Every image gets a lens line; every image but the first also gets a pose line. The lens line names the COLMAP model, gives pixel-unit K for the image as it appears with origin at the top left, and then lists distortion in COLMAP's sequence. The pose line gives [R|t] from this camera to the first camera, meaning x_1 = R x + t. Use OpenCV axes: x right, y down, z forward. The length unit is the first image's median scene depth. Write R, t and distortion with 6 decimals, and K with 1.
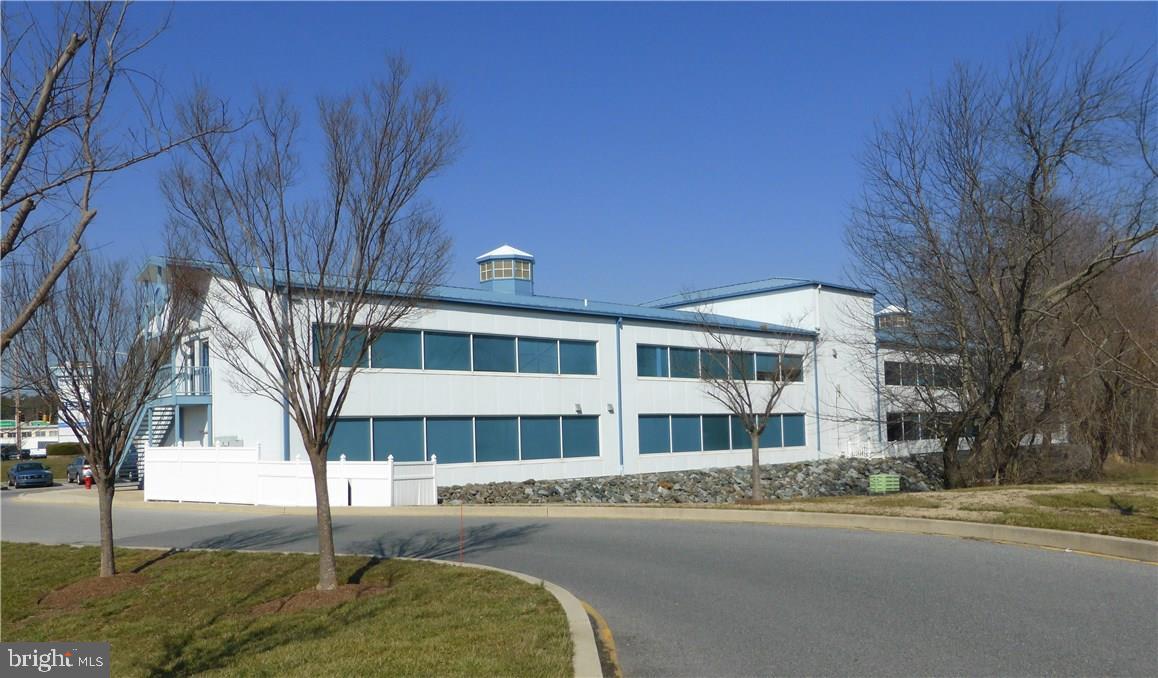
lens RADIAL K [[931.3, 0, 579.0], [0, 931.3, 339.0], [0, 0, 1]] dist [-0.000305, -0.000786]
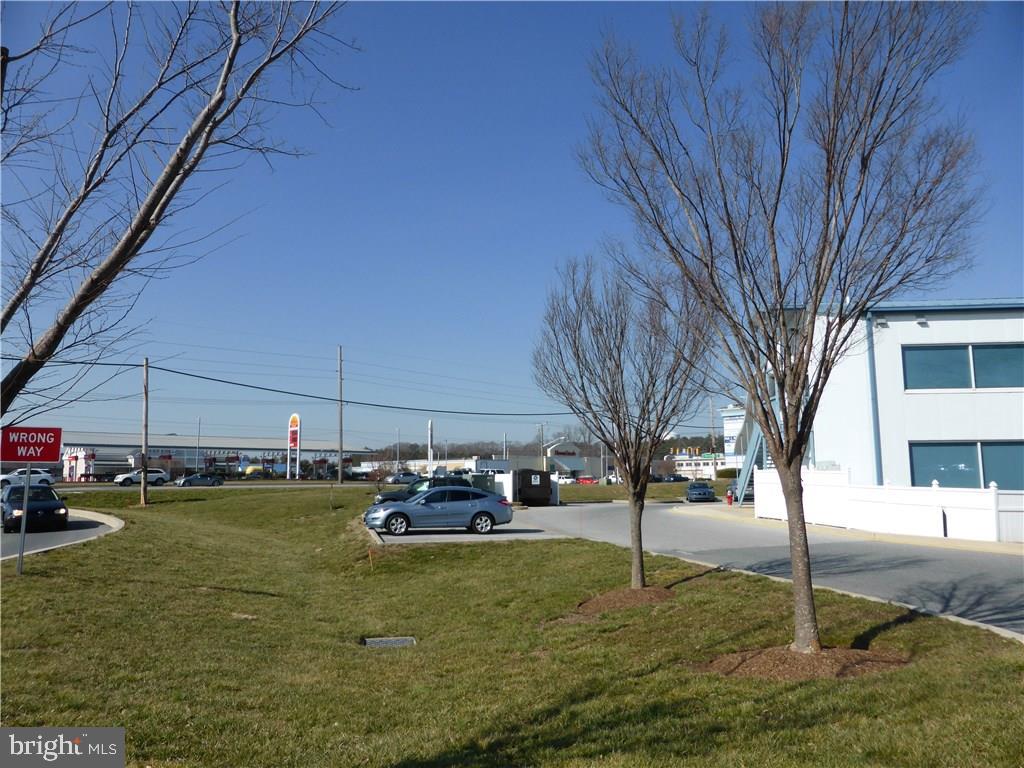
lens RADIAL K [[756.3, 0, 512.0], [0, 756.3, 384.0], [0, 0, 1]] dist [0.003529, 0.001492]
pose [[0.686295, -0.065654, -0.724354, 0.009578], [0.061719, 0.997582, -0.031943, 0.039541], [0.724700, -0.022784, 0.688687, 0.265300]]
